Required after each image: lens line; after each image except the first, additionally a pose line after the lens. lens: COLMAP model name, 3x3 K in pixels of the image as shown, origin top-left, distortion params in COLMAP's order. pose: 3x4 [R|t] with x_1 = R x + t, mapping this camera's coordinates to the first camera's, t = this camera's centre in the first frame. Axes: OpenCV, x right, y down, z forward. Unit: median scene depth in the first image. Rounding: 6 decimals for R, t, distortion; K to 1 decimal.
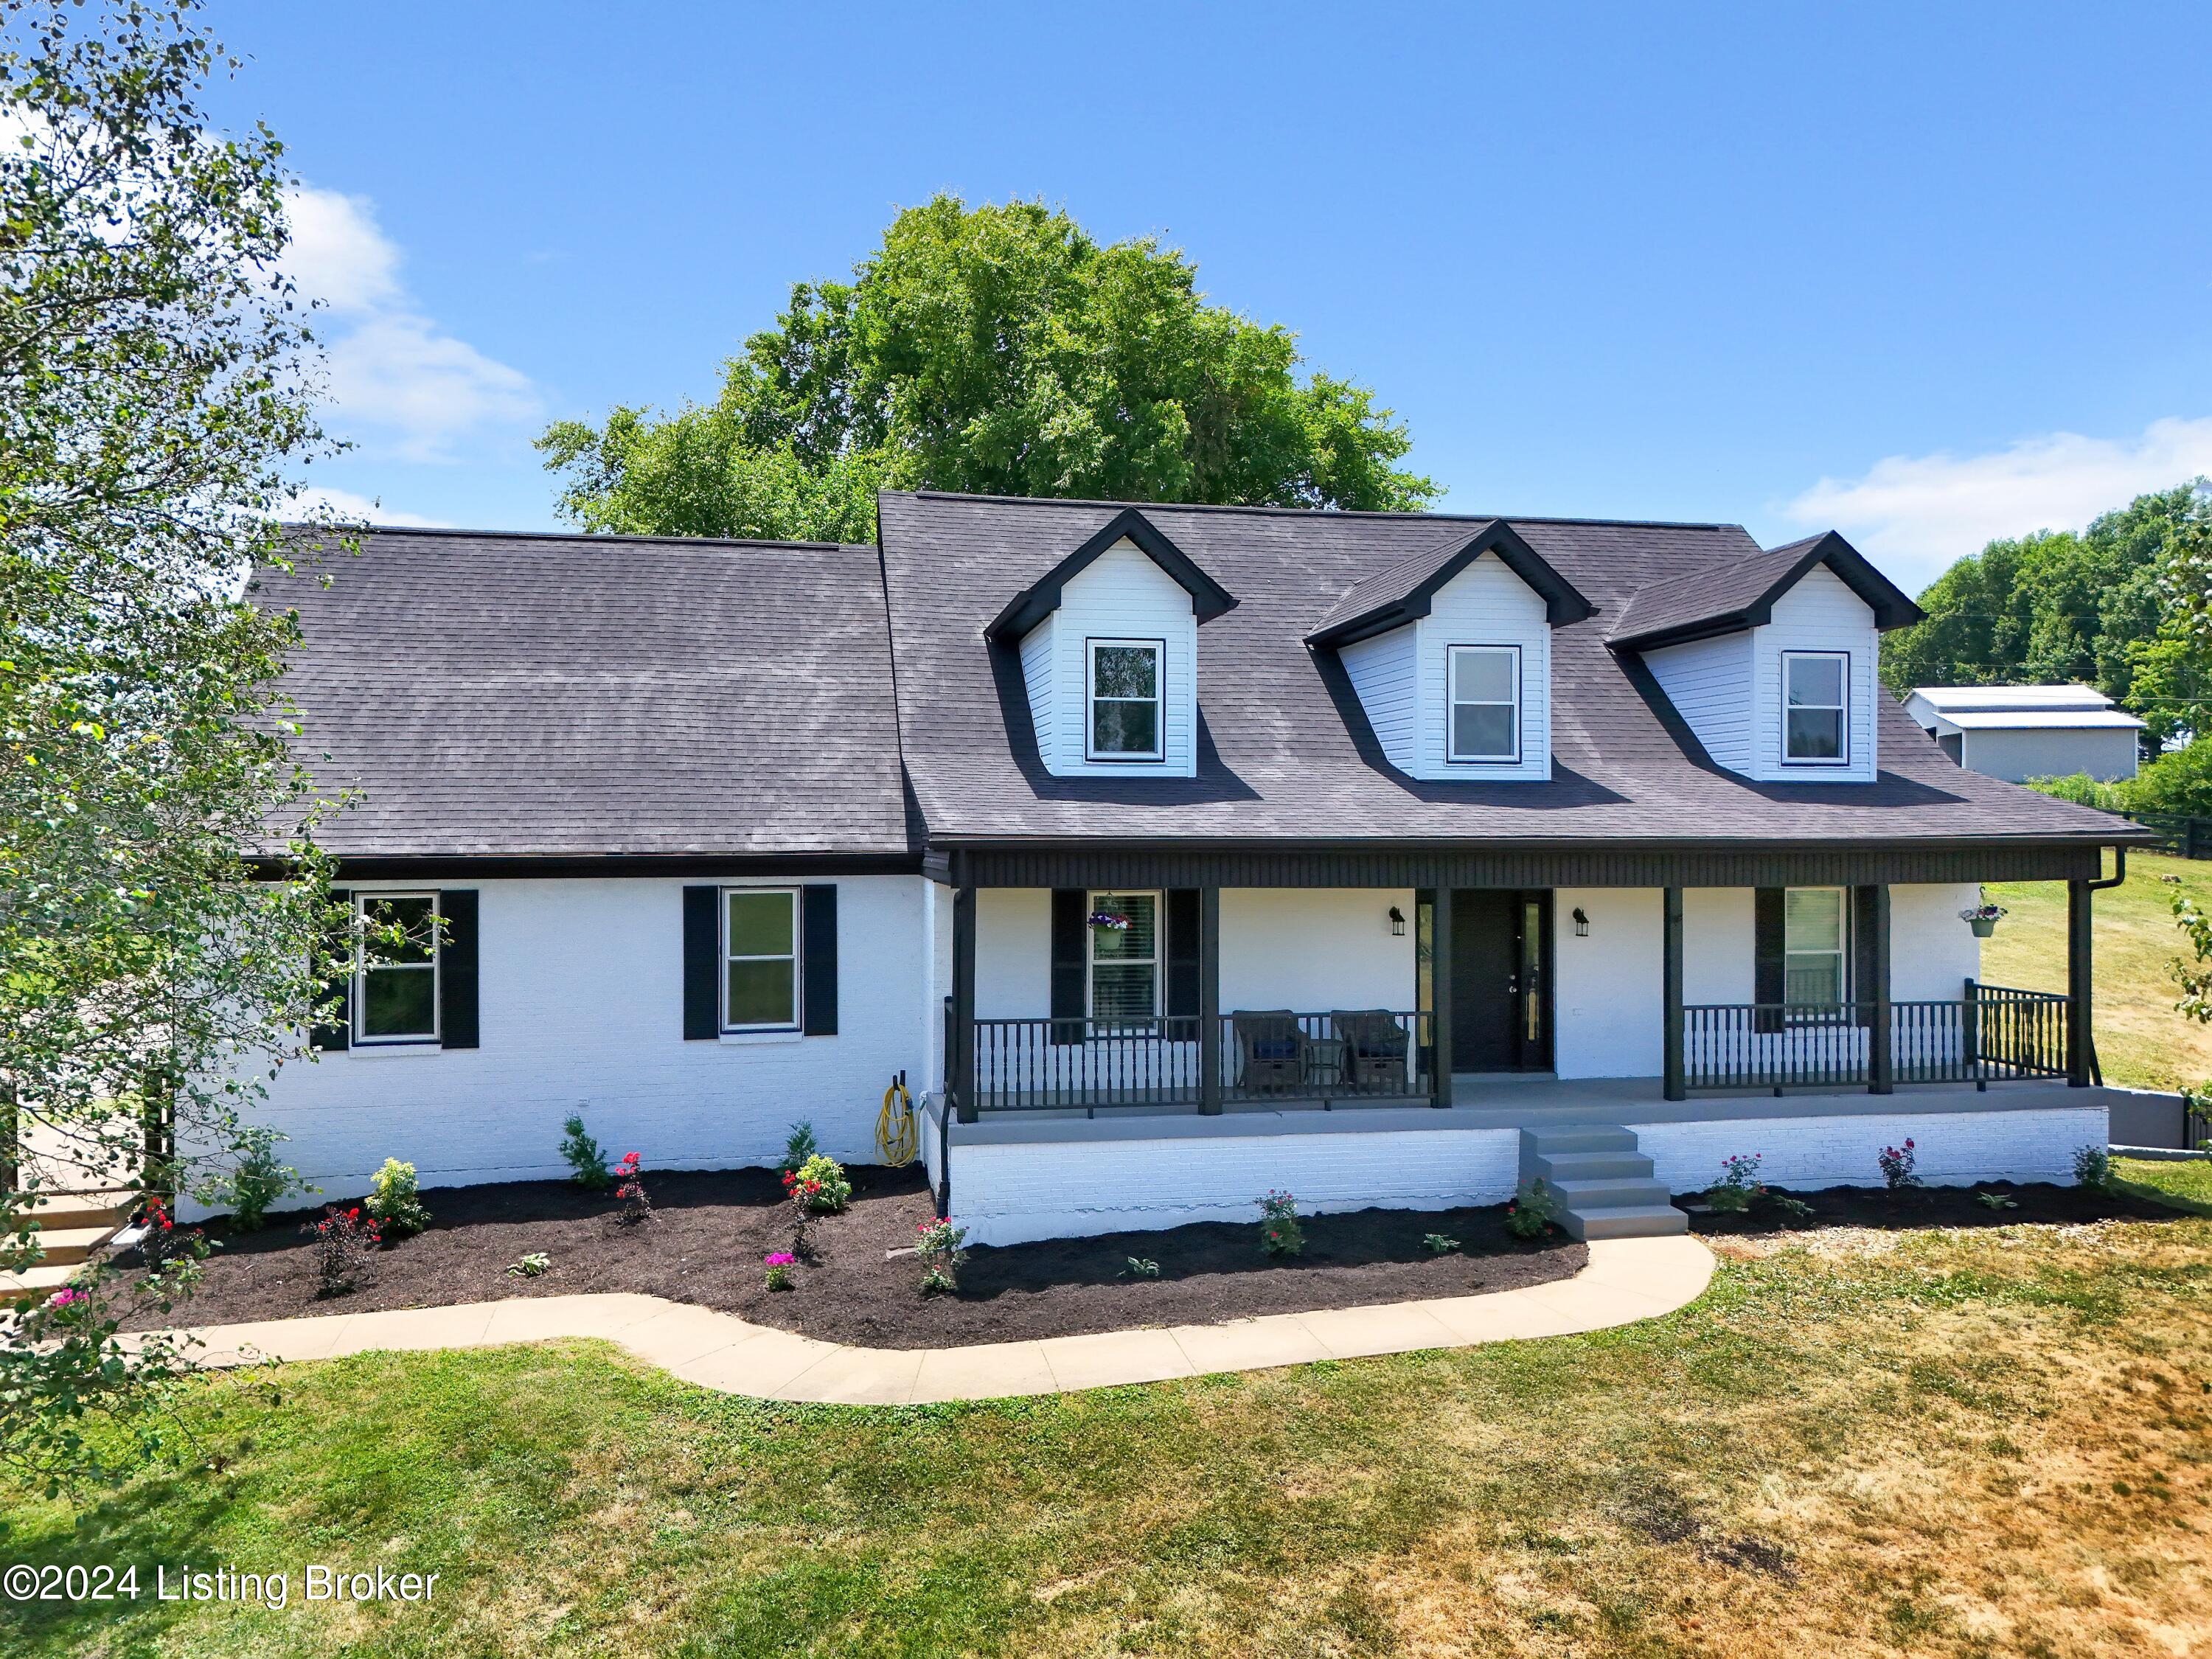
lens RADIAL K [[1601.3, 0, 1106.6], [0, 1601.3, 819.0], [0, 0, 1]] dist [0.004486, 0.003963]
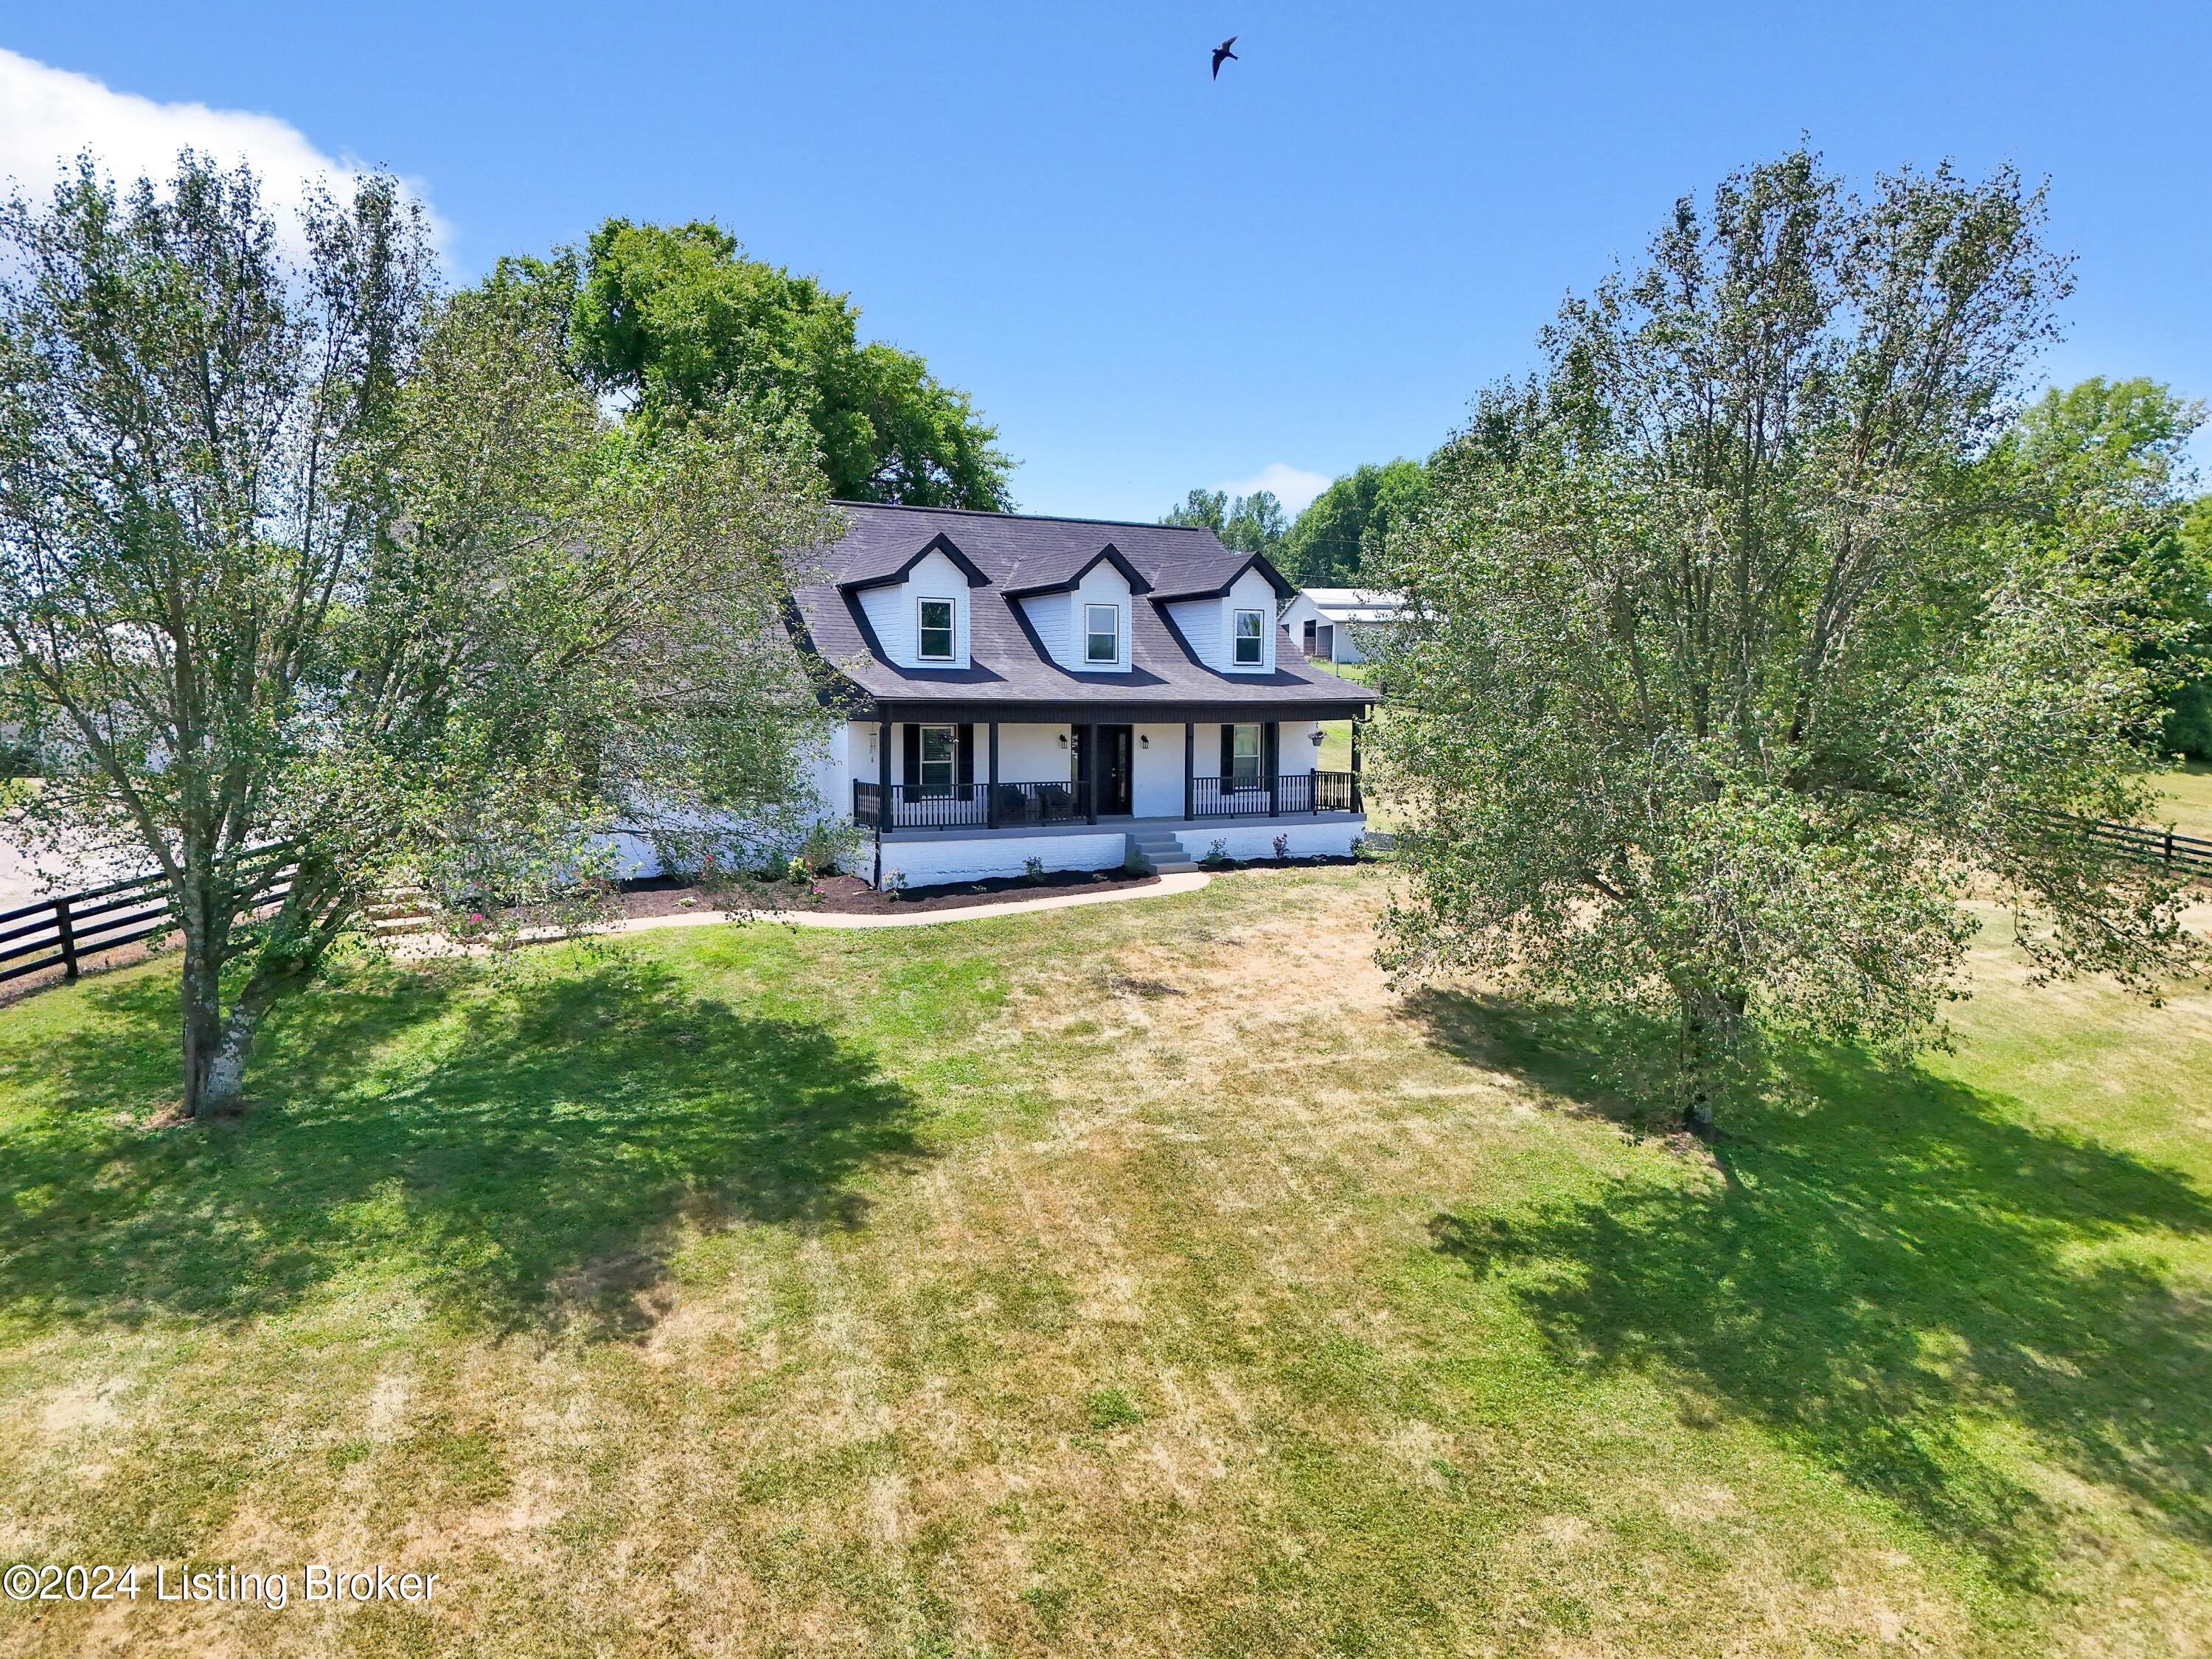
lens RADIAL K [[1601.3, 0, 1106.6], [0, 1601.3, 819.0], [0, 0, 1]] dist [0.004486, 0.003963]
pose [[0.941565, -0.022044, 0.336111, -0.450299], [-0.006536, 0.996473, 0.083662, -0.007884], [-0.336769, -0.080970, 0.938099, -0.938365]]
